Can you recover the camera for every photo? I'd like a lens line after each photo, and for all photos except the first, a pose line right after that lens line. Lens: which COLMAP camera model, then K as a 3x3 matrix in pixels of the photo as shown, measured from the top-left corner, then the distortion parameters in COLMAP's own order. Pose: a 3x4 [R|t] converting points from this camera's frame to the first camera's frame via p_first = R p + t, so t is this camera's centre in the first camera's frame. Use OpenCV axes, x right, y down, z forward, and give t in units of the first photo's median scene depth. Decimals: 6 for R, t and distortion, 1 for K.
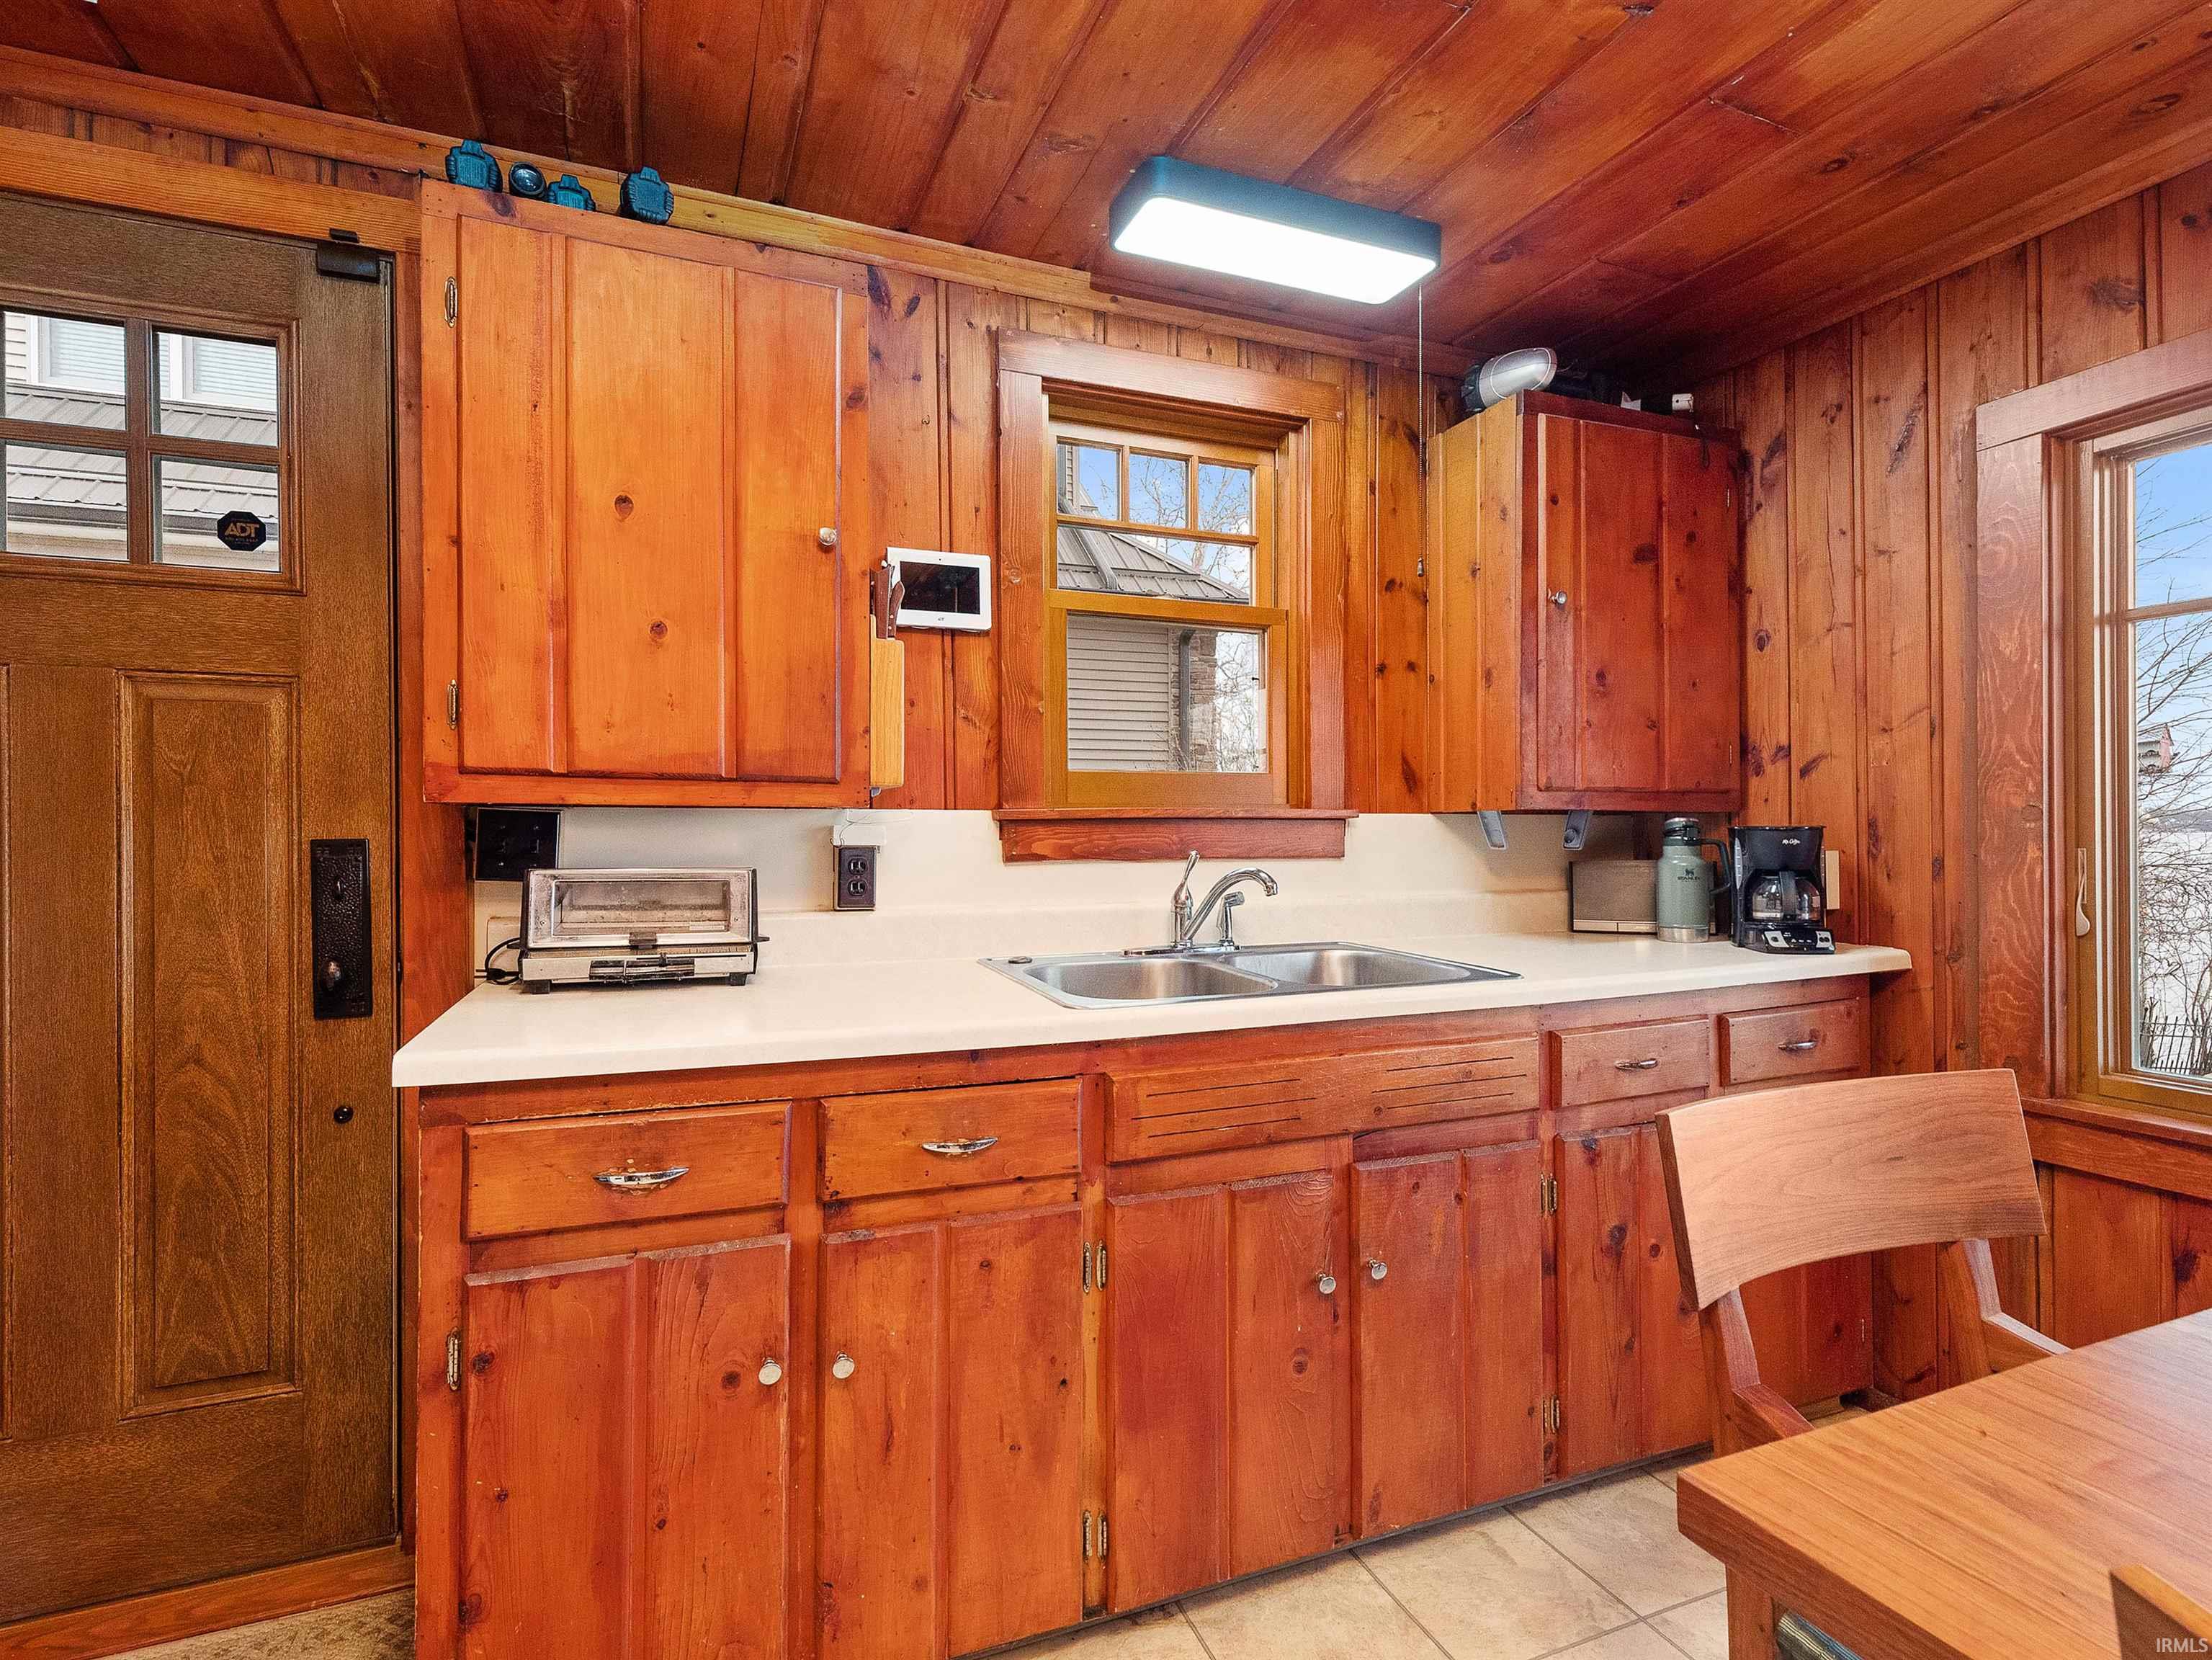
lens RADIAL K [[1065.3, 0, 1096.7], [0, 1065.3, 833.6], [0, 0, 1]] dist [0.033491, -0.014935]
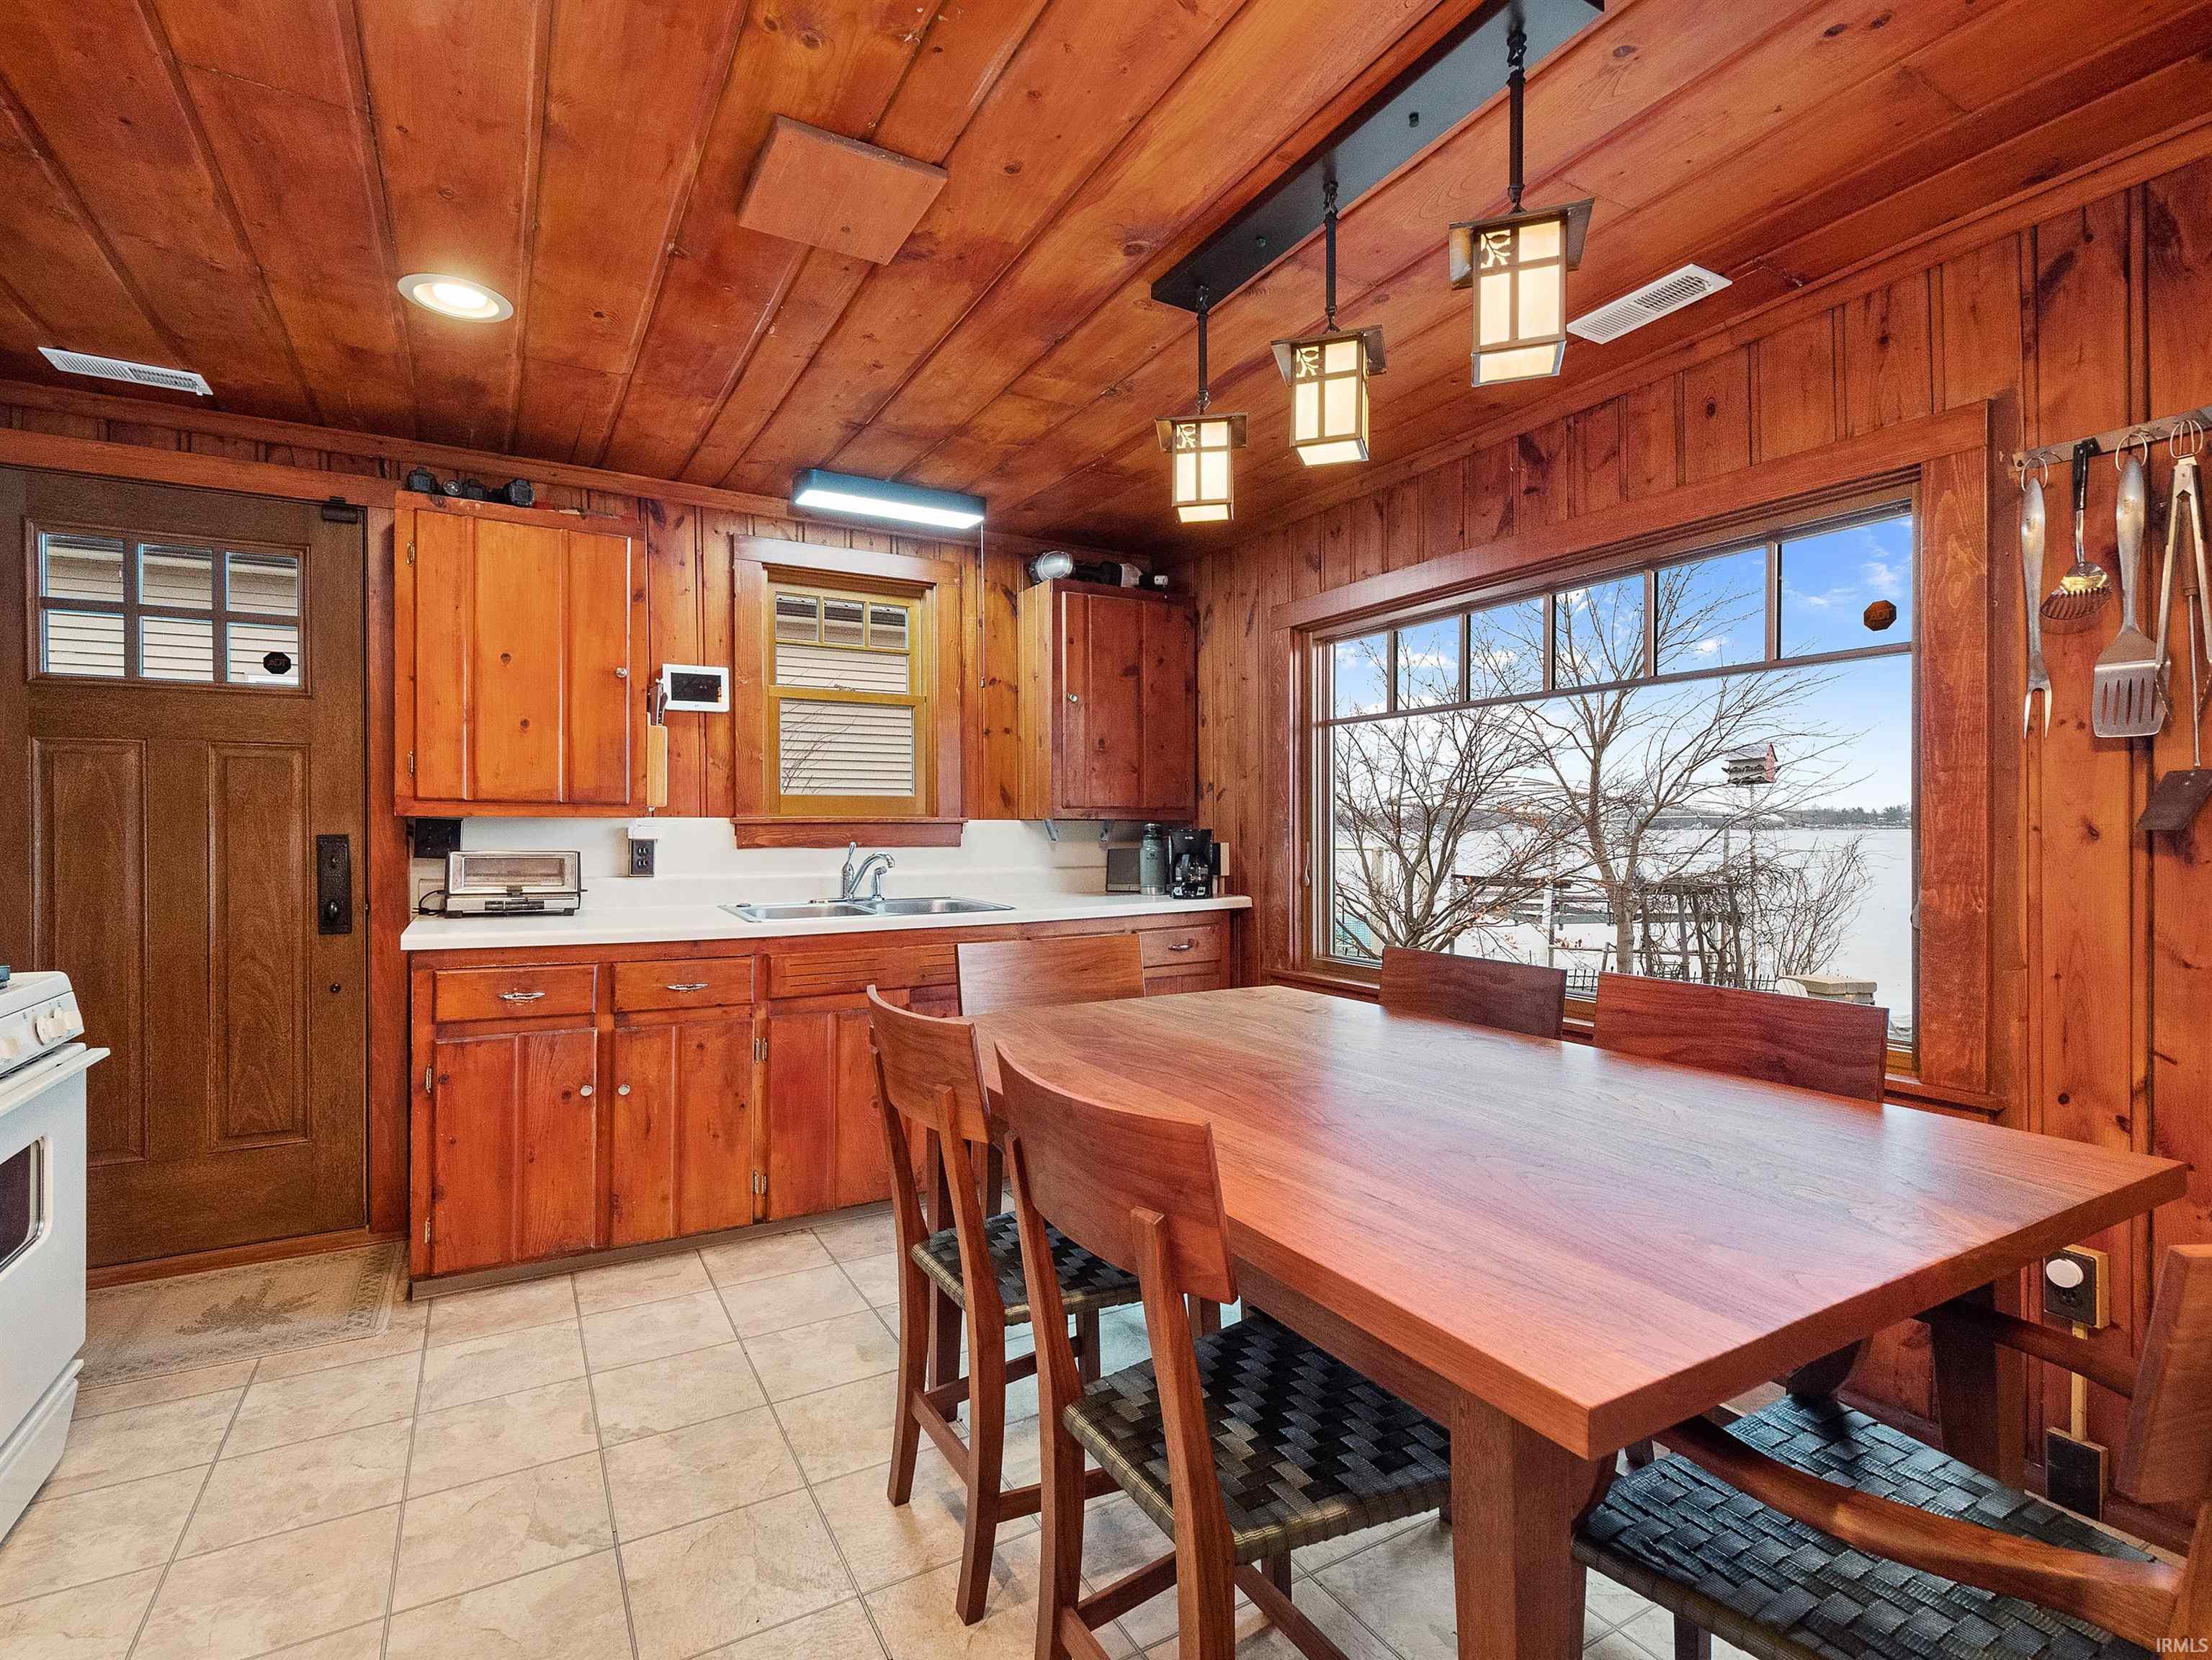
lens RADIAL K [[1058.8, 0, 1103.9], [0, 1058.8, 831.6], [0, 0, 1]] dist [0.028670, -0.015239]
pose [[0.989912, 0.002927, 0.141651, 0.307316], [-0.003486, 0.999987, 0.003695, -0.010752], [-0.141638, -0.004151, 0.989910, -0.922201]]
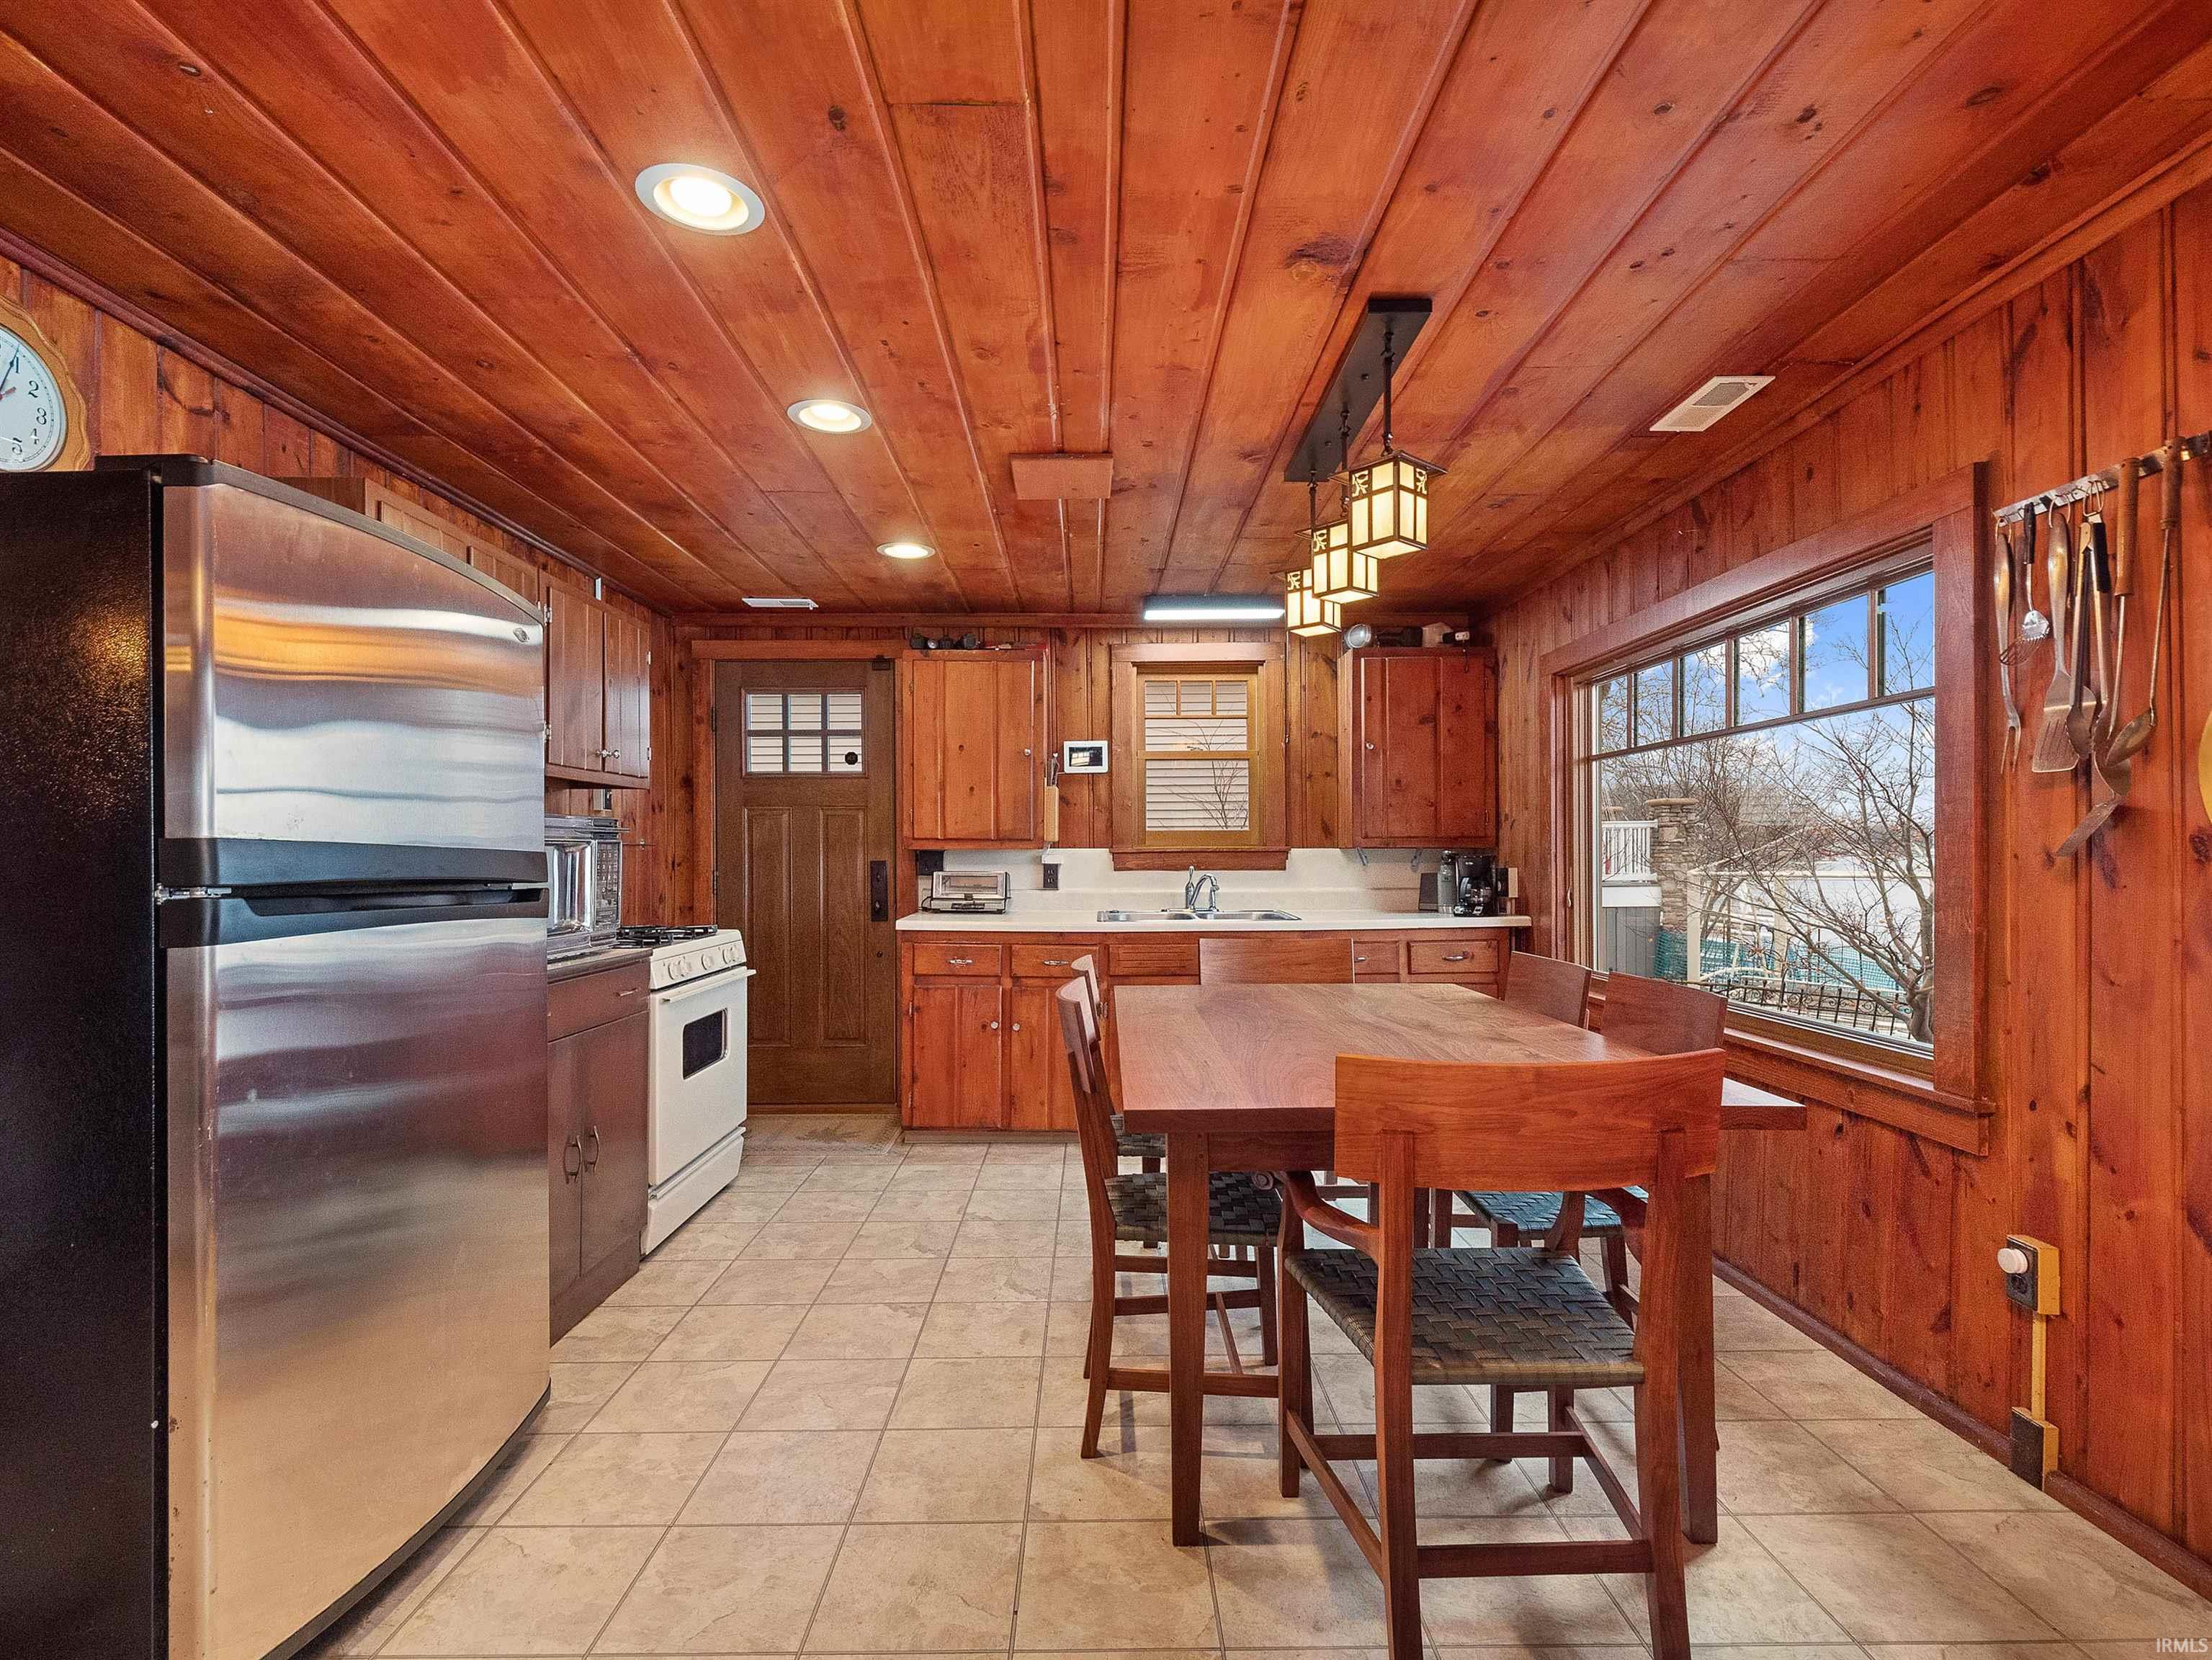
lens RADIAL K [[1062.5, 0, 1104.3], [0, 1062.5, 846.6], [0, 0, 1]] dist [0.029917, -0.016679]
pose [[0.932580, -0.002939, -0.360951, 0.900985], [0.001322, 0.999988, -0.004727, -0.018761], [0.360961, 0.003931, 0.932573, -1.453048]]
